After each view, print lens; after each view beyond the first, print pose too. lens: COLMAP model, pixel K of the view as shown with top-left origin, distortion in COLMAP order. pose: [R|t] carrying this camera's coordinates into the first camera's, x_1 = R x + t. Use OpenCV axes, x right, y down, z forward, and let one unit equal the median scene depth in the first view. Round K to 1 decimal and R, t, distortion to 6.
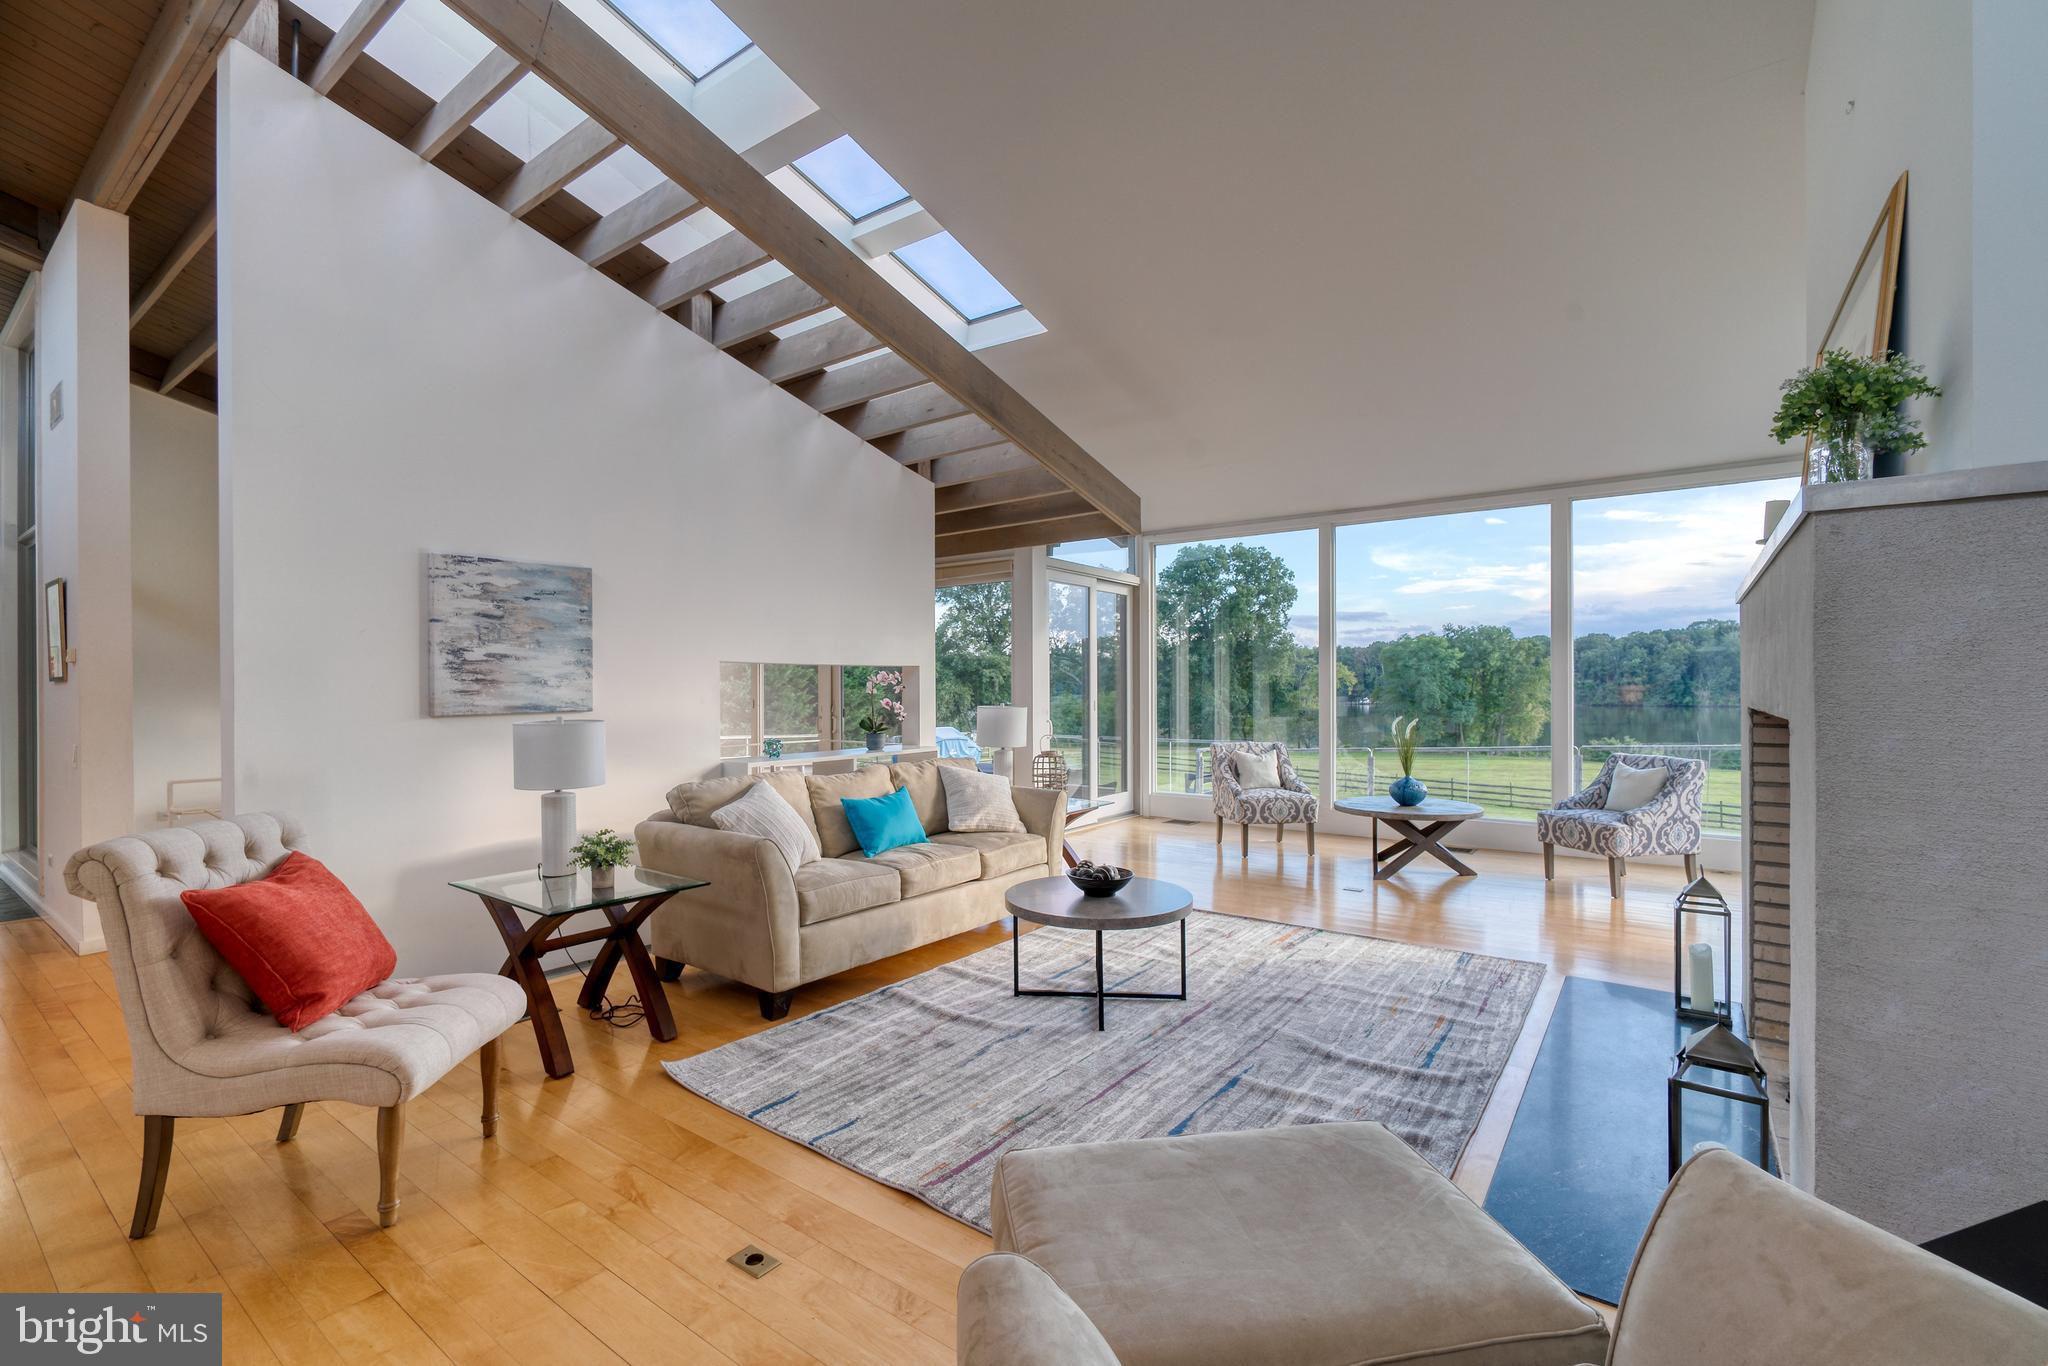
lens RADIAL K [[887.2, 0, 1024.0], [0, 887.2, 683.0], [0, 0, 1]] dist [-0.007535, 0.000566]
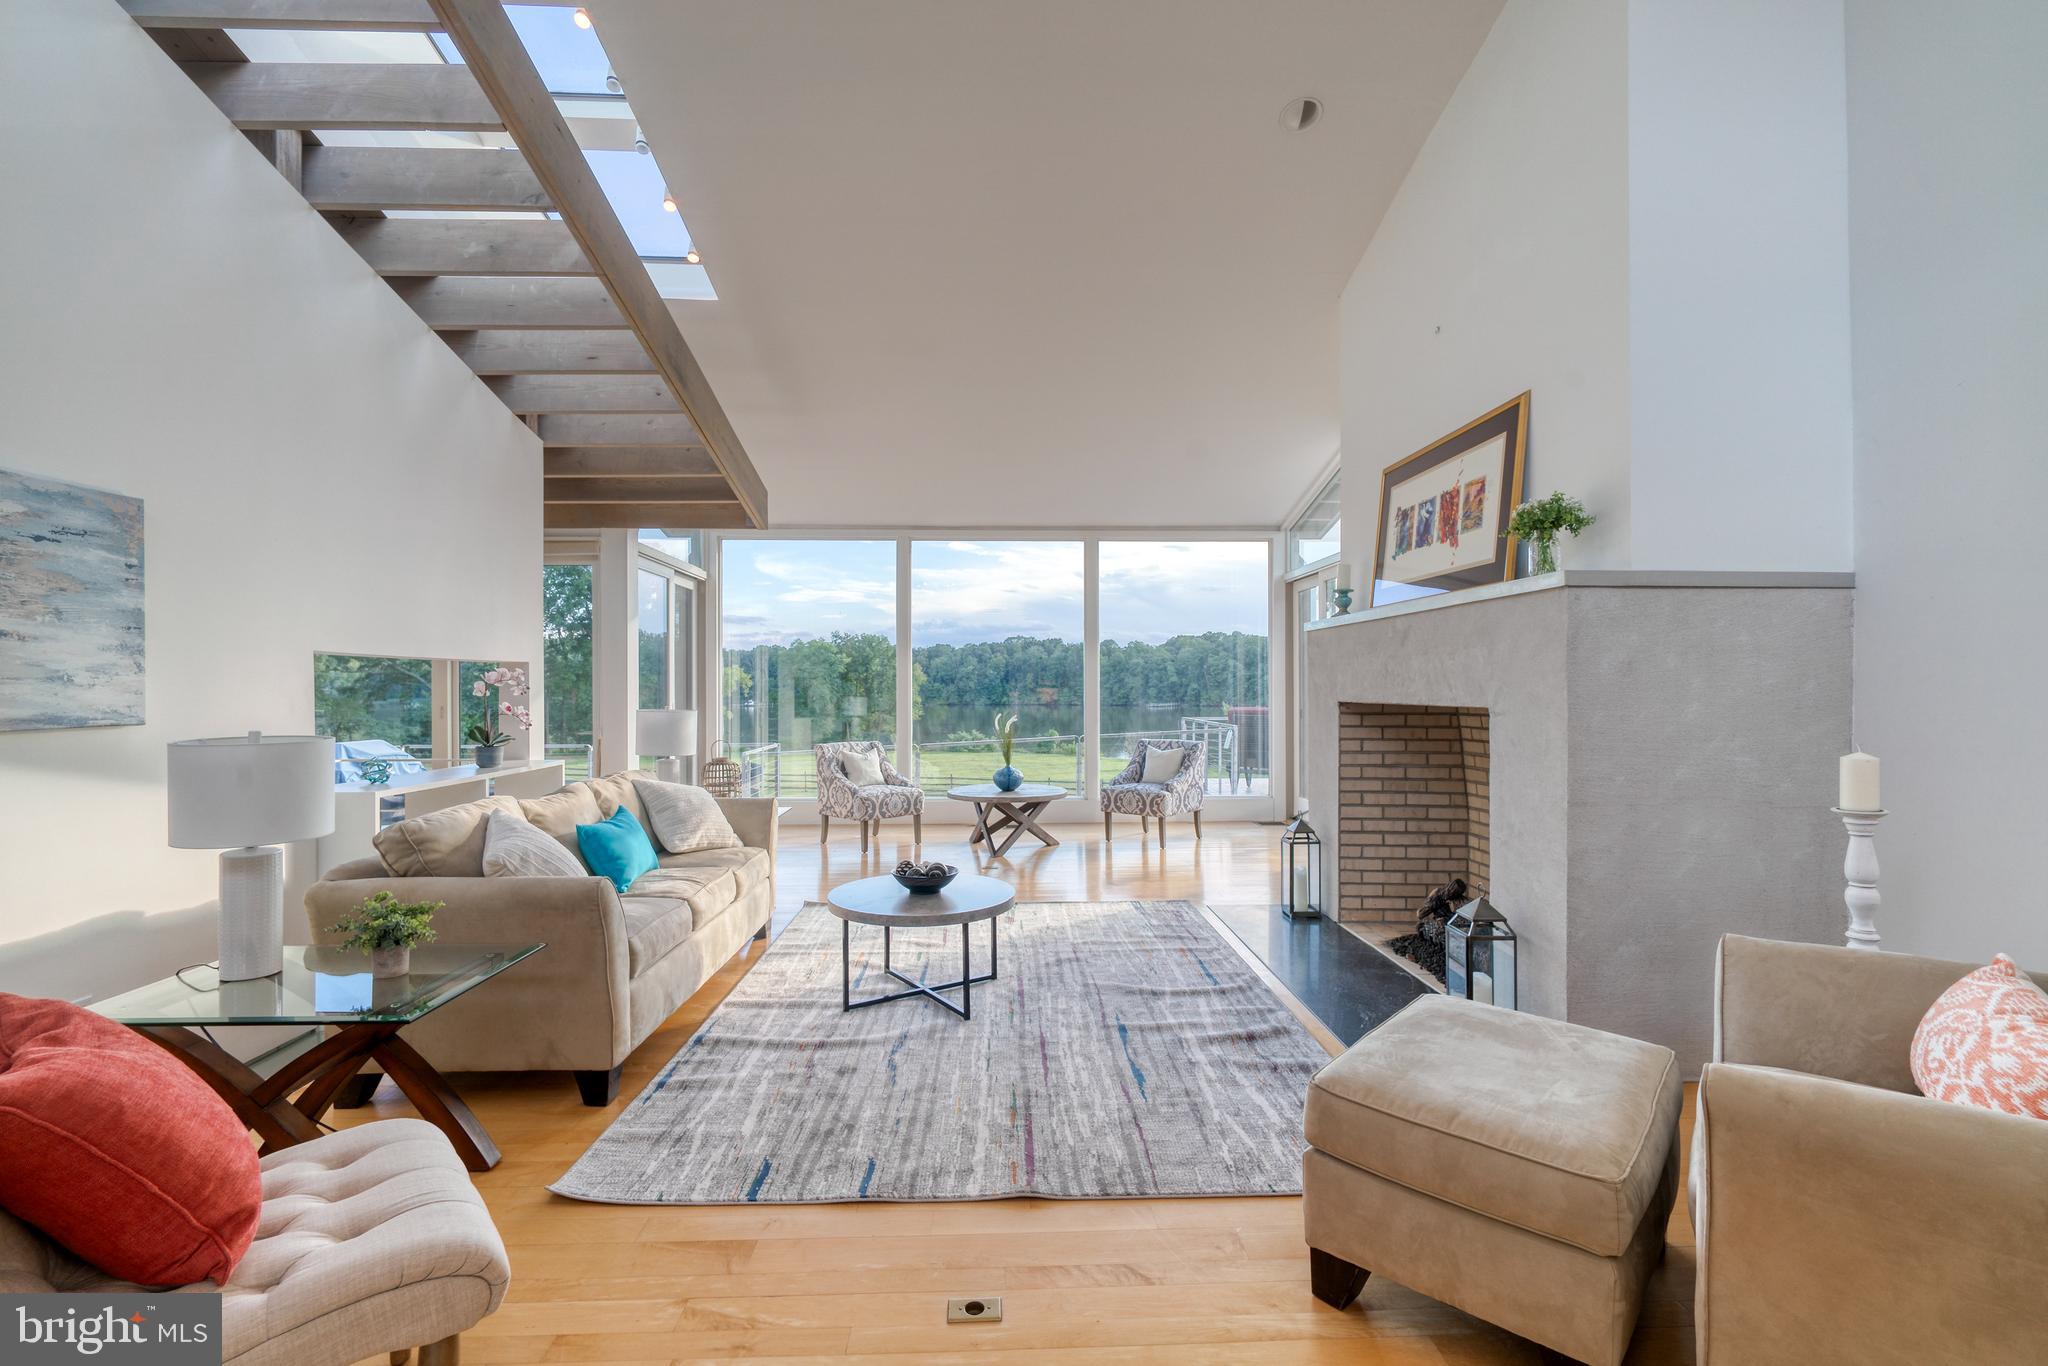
lens RADIAL K [[887.2, 0, 1024.0], [0, 887.2, 683.0], [0, 0, 1]] dist [-0.007535, 0.000566]
pose [[0.784368, 0.004214, 0.620281, -0.385359], [-0.002585, 0.999990, -0.003525, 0.002589], [-0.620290, 0.001162, 0.784372, 0.113809]]
